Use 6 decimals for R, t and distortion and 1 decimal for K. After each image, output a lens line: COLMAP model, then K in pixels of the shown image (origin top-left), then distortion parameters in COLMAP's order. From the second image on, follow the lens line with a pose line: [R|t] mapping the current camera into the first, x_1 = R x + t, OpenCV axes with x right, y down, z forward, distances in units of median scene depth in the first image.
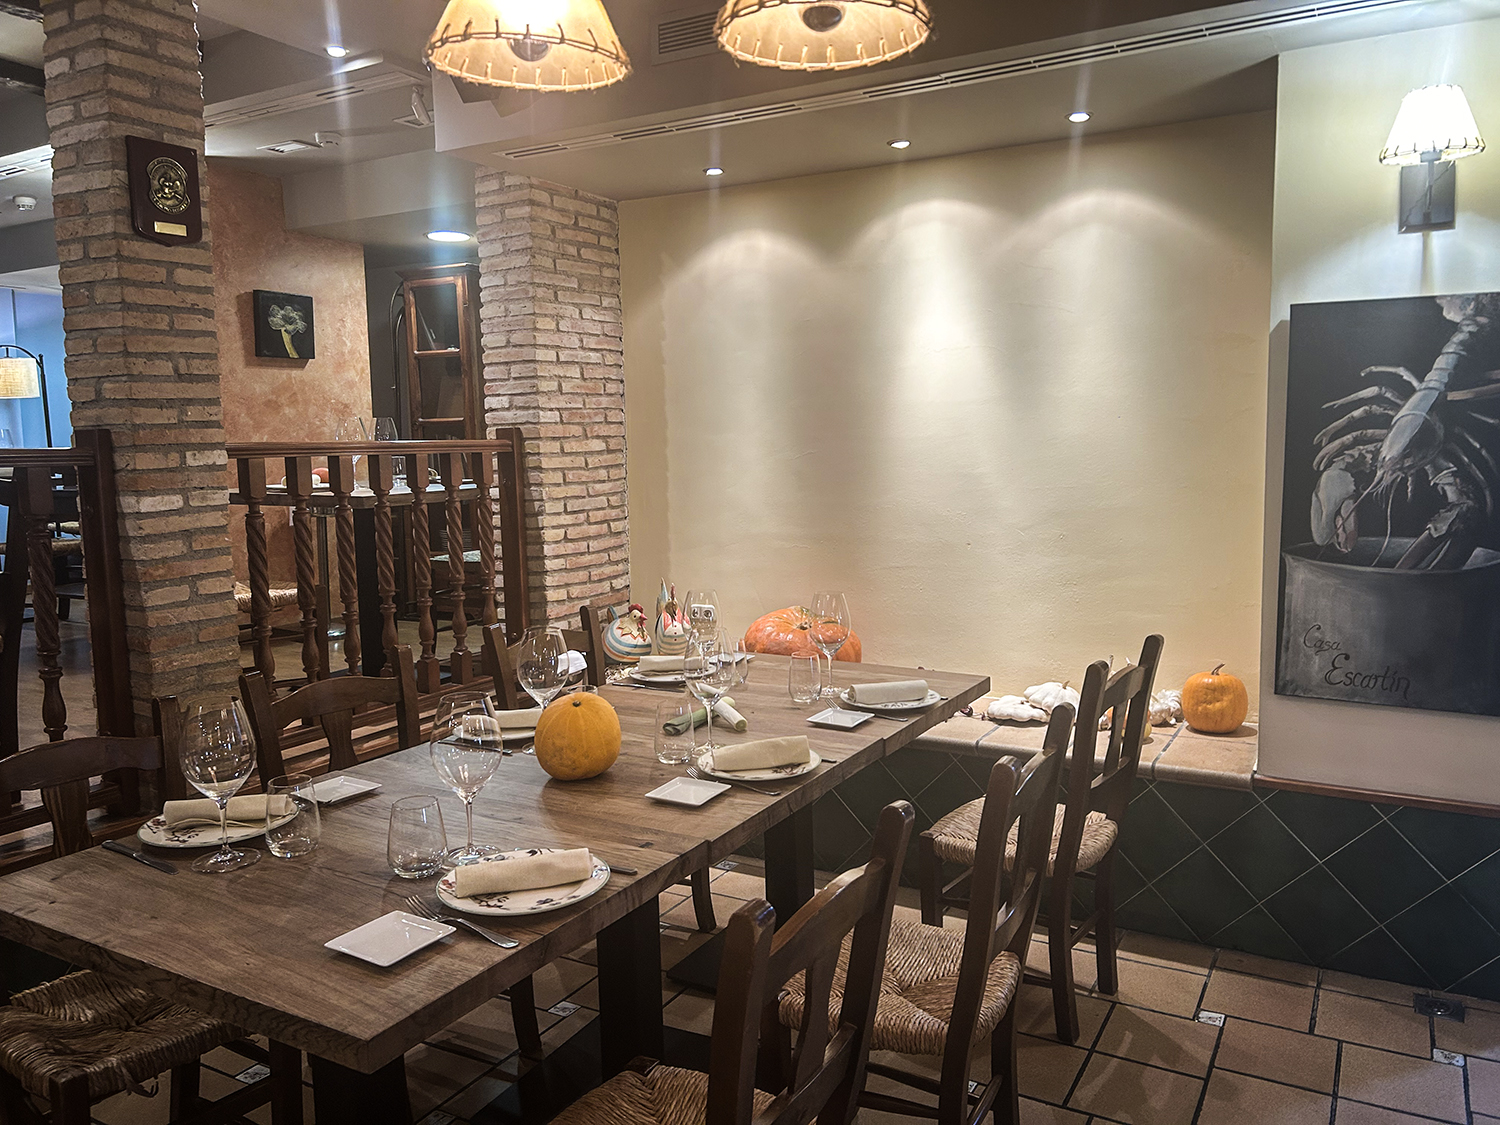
lens RADIAL K [[1128.7, 0, 769.3], [0, 1128.7, 564.3], [0, 0, 1]] dist [0.036103, -0.006319]
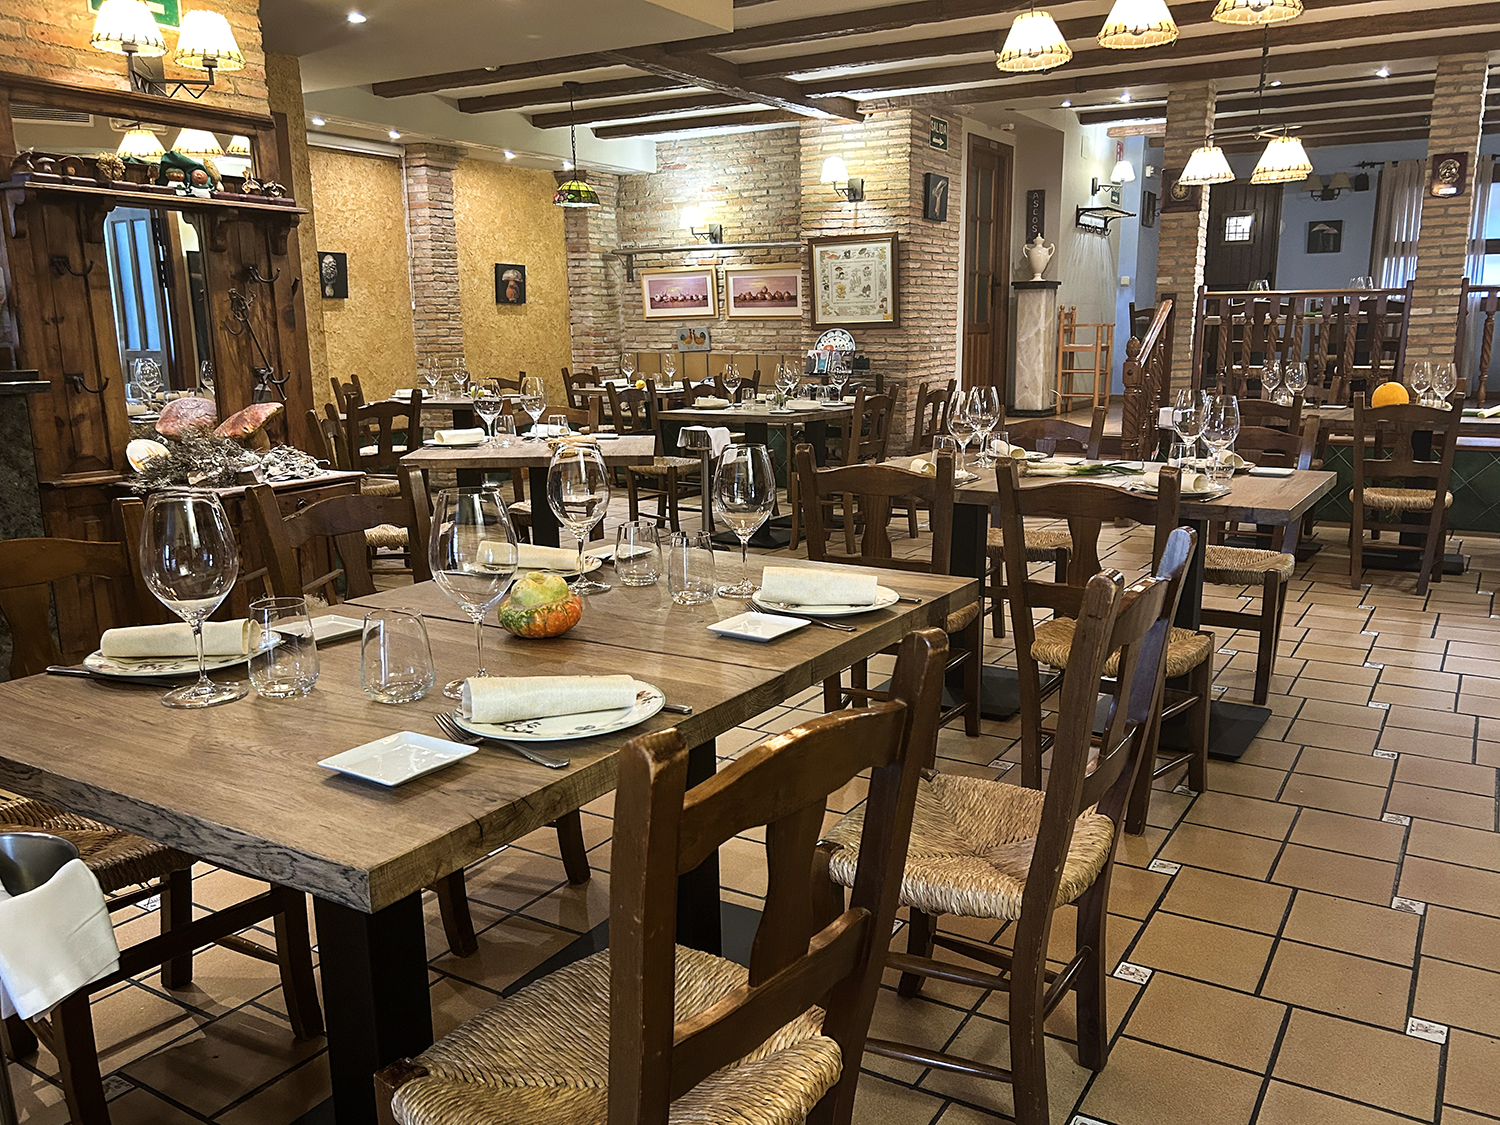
lens RADIAL K [[1218.6, 0, 811.4], [0, 1218.6, 609.3], [0, 0, 1]] dist [0.053634, -0.078954]
pose [[-0.021139, 0.239750, -0.970605, 1.490266], [-0.104348, 0.964990, 0.240636, 0.043217], [0.994316, 0.106368, 0.004619, -0.146789]]
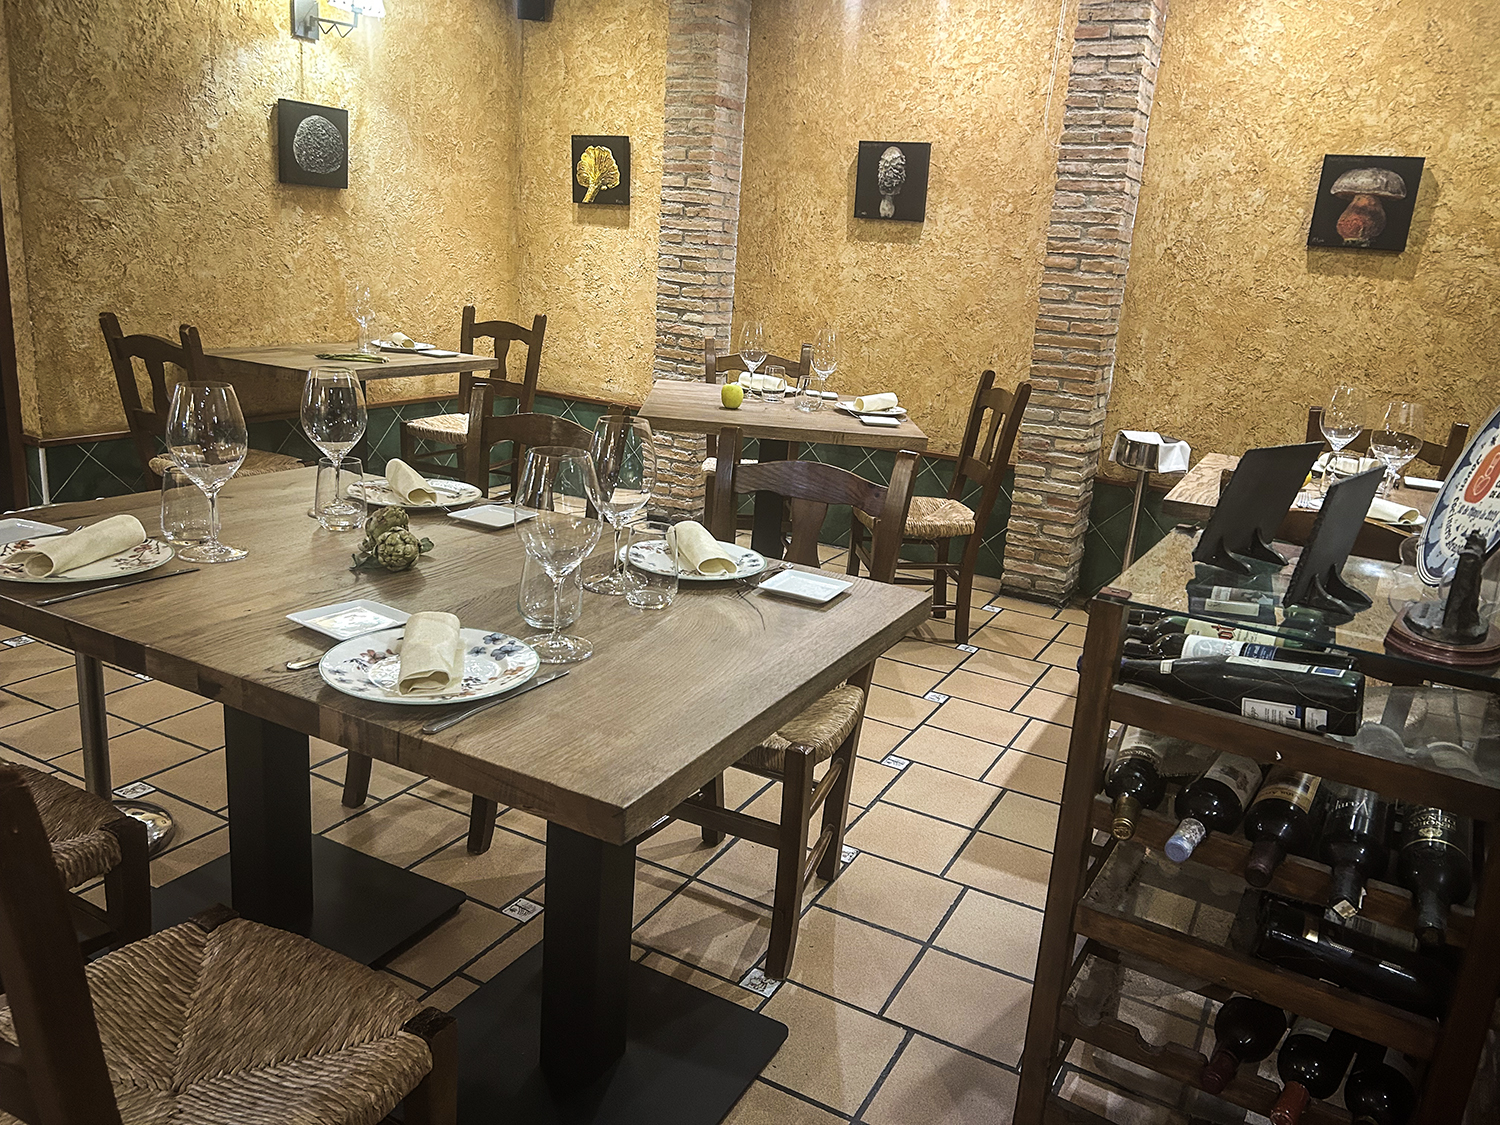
lens RADIAL K [[1128.7, 0, 755.6], [0, 1128.7, 558.4], [0, 0, 1]] dist [0.038242, -0.043058]
pose [[-0.998379, -0.047498, -0.031373, -0.453857], [-0.055748, 0.927310, 0.370119, 0.019387], [0.011512, 0.371268, -0.928454, 0.194696]]
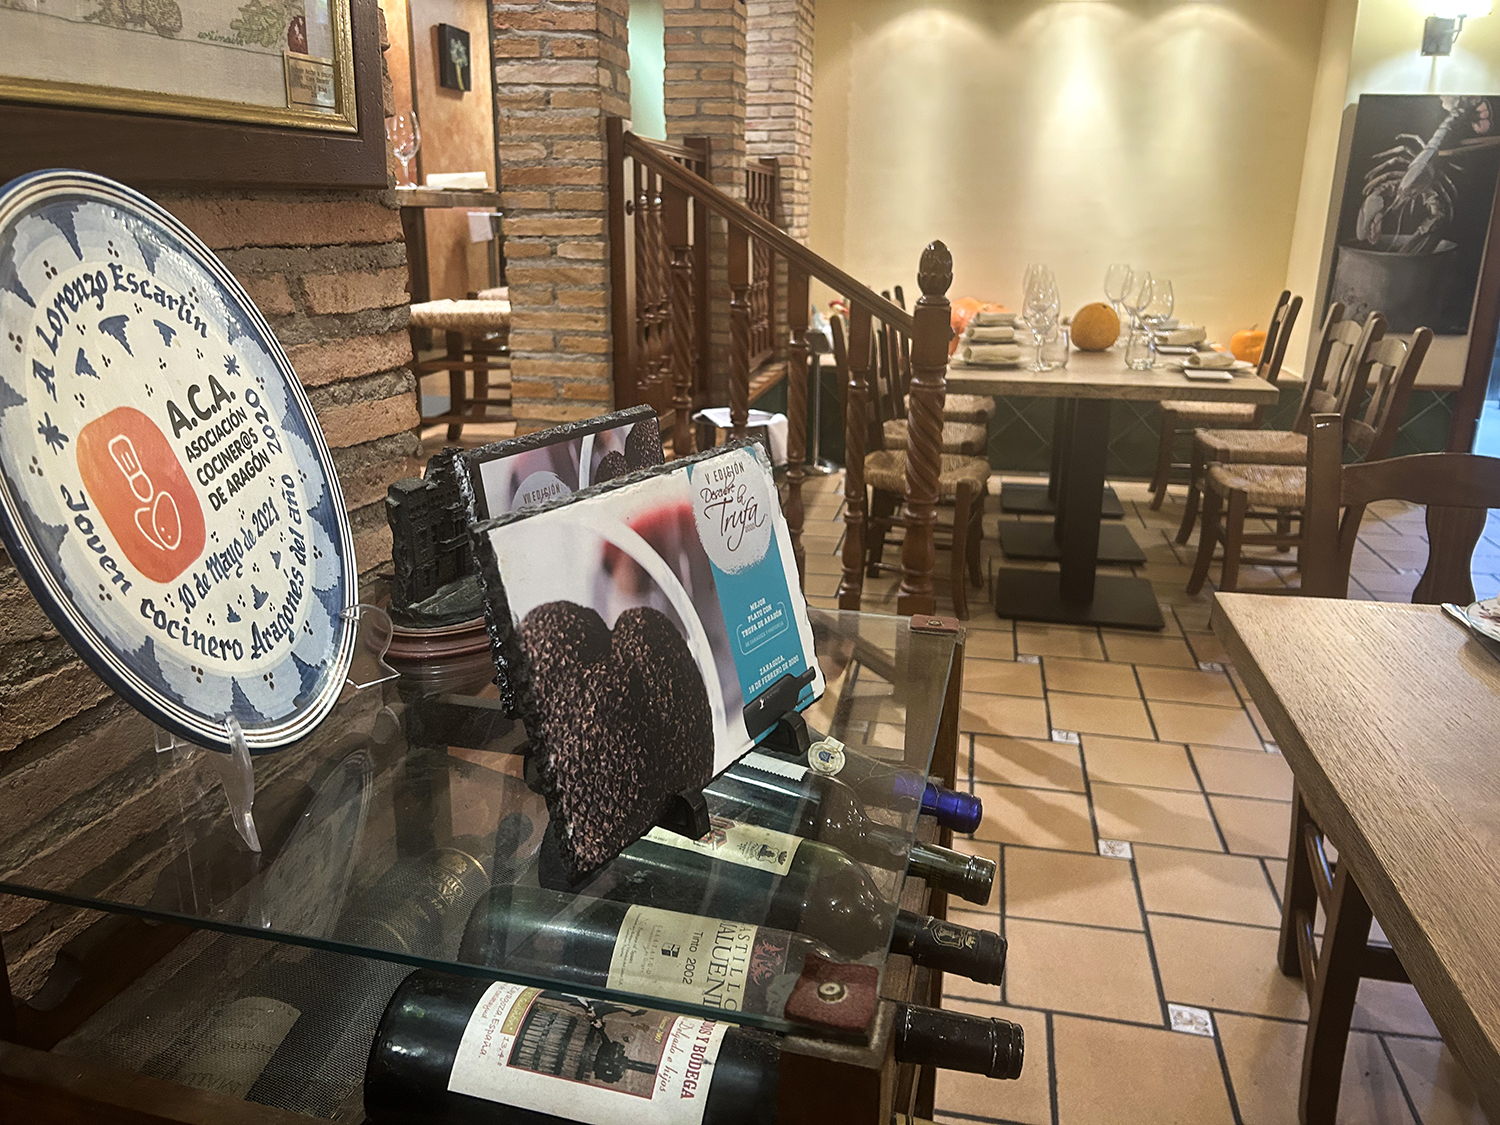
lens RADIAL K [[1128.7, 0, 755.6], [0, 1128.7, 558.4], [0, 0, 1]] dist [0.038242, -0.043058]
pose [[0.952068, -0.060547, 0.299835, -0.672992], [0.005637, 0.983521, 0.180705, 0.100852], [-0.305835, -0.170353, 0.936720, -0.310921]]
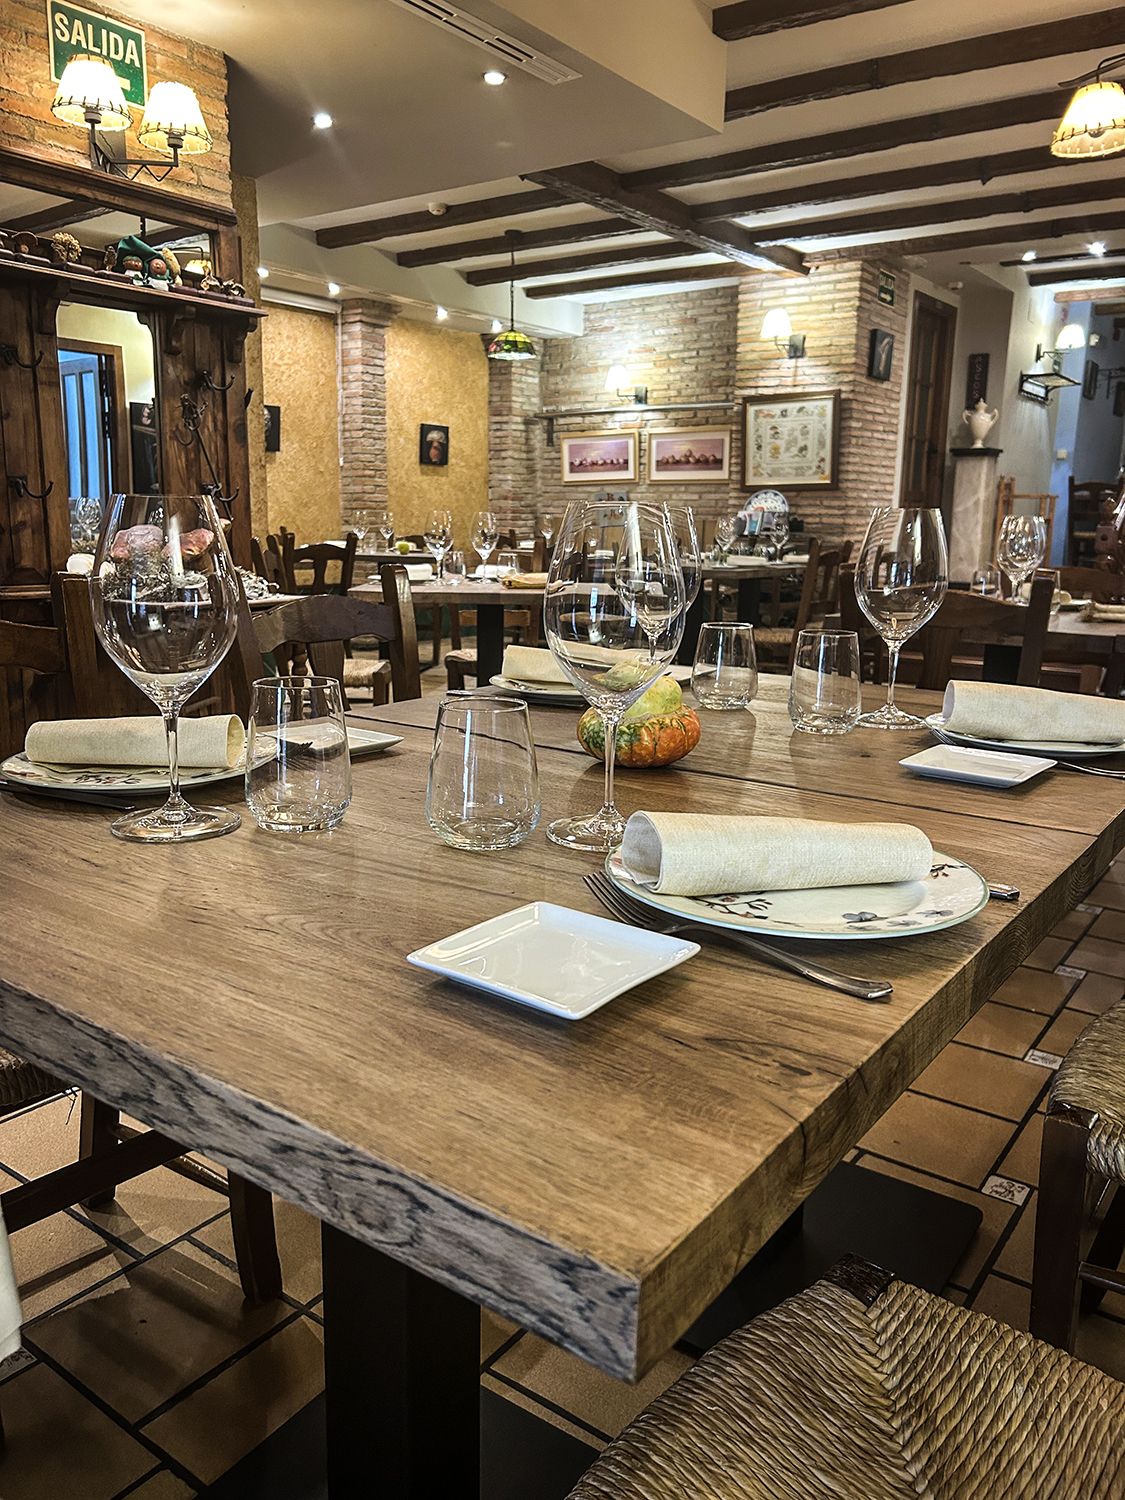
lens RADIAL K [[1153.7, 0, 545.7], [0, 1153.7, 766.5], [0, 0, 1]] dist [0.051918, -0.097701]
pose [[-0.136265, 0.220518, -0.965818, 1.329173], [-0.121611, 0.963814, 0.237218, 0.110263], [0.983180, 0.149779, -0.104517, -0.240907]]
